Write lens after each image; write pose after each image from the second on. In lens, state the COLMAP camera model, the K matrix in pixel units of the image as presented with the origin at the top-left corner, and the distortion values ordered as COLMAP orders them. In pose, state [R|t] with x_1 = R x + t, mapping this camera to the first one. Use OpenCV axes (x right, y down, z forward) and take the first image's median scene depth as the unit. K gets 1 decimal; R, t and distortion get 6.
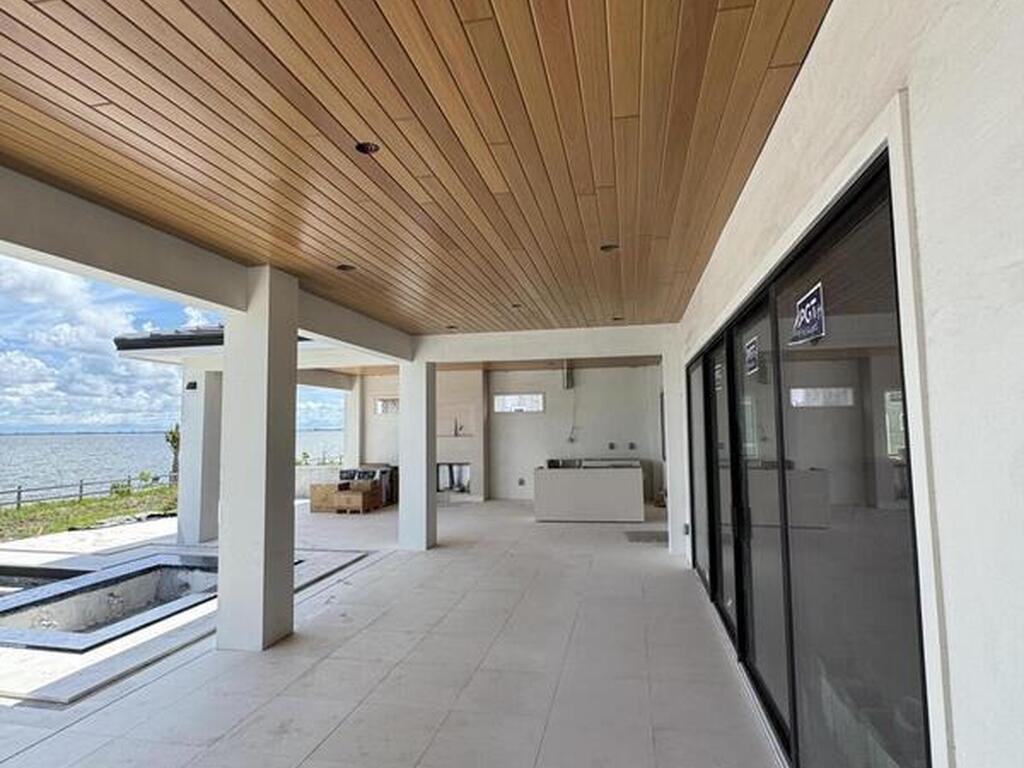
lens RADIAL K [[548.8, 0, 512.0], [0, 548.8, 384.0], [0, 0, 1]] dist [-0.002686, -0.000363]
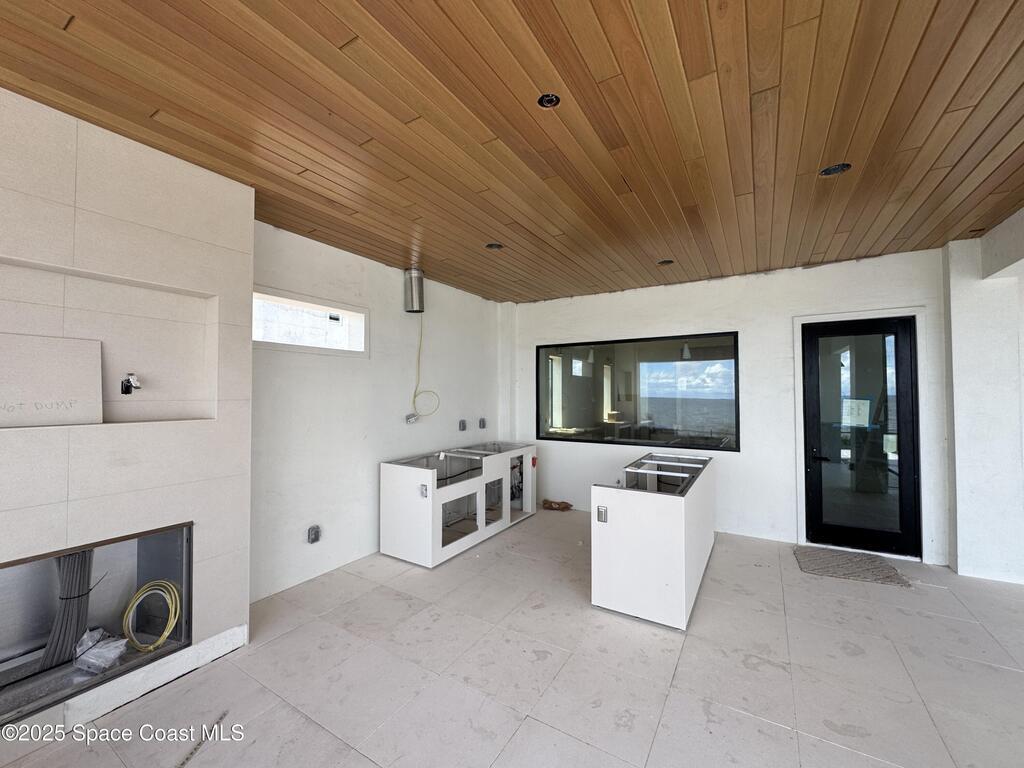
lens RADIAL K [[413.0, 0, 511.0], [0, 413.0, 381.4], [0, 0, 1]] dist [-0.002656, 0.000121]
pose [[0.333473, 0.040752, 0.941878, -0.210873], [-0.076066, 0.996971, -0.016205, 0.068648], [-0.939686, -0.066241, 0.335563, 0.791295]]
